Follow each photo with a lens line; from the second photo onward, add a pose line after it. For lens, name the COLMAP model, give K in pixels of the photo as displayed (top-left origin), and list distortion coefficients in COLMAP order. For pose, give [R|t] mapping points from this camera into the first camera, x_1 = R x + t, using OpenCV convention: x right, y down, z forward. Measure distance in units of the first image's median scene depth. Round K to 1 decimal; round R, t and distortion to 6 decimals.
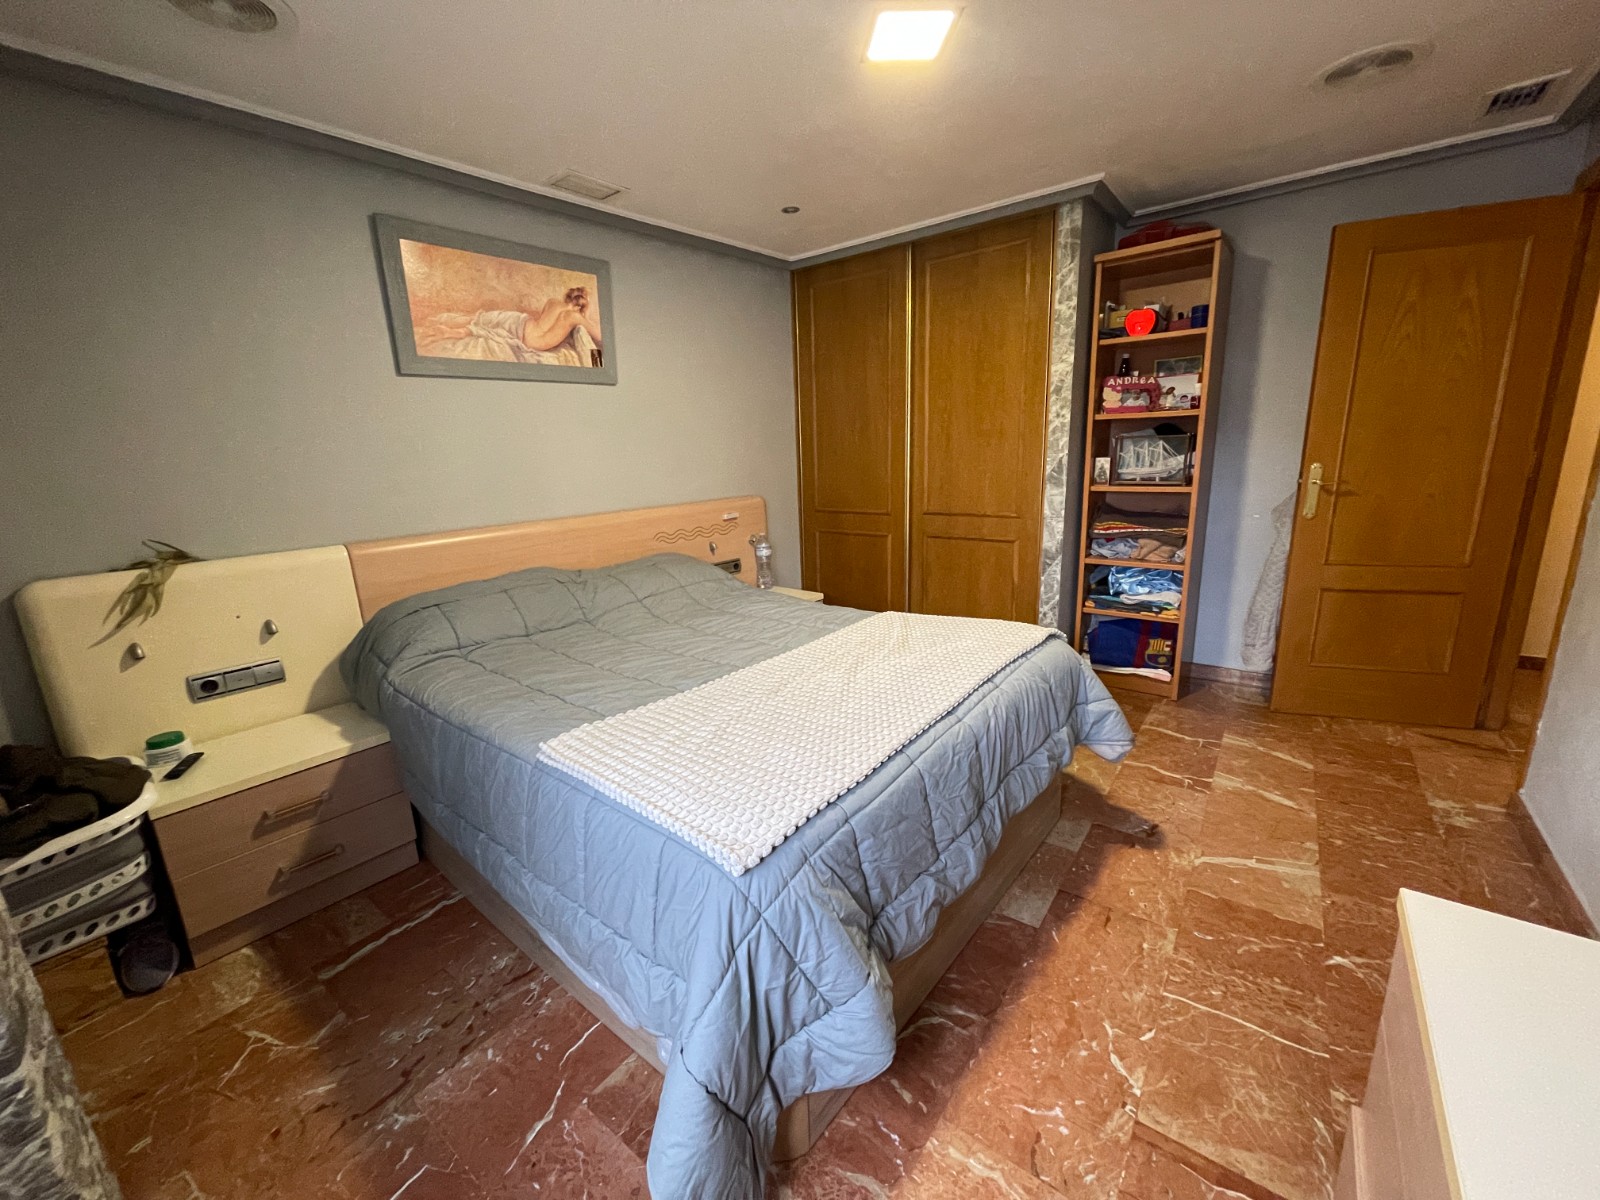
lens RADIAL K [[642.4, 0, 788.7], [0, 642.4, 593.8], [0, 0, 1]] dist [-0.005090, 0.001438]
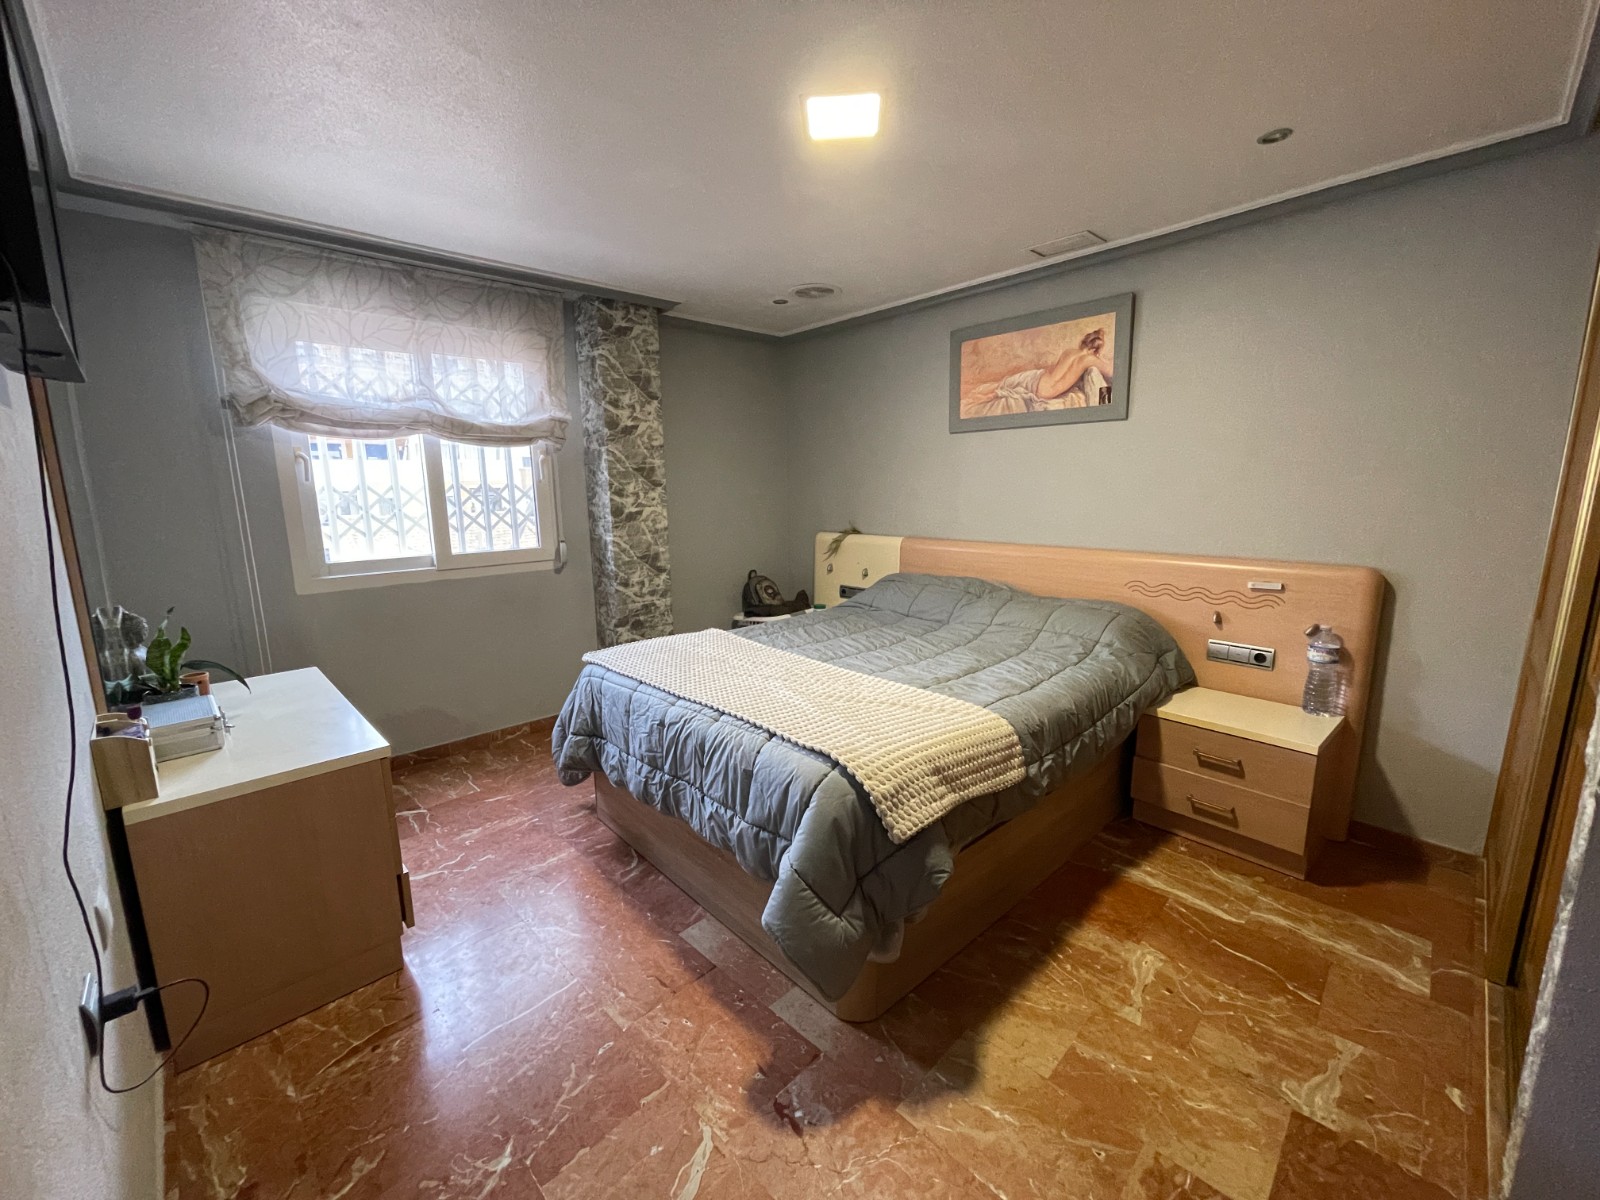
lens RADIAL K [[642.4, 0, 791.4], [0, 642.4, 597.9], [0, 0, 1]] dist [-0.005090, 0.001438]
pose [[-0.132312, 0.213355, -0.967974, 0.896543], [-0.208130, 0.948808, 0.237580, -0.233197], [0.969111, 0.232899, -0.081133, 0.776288]]
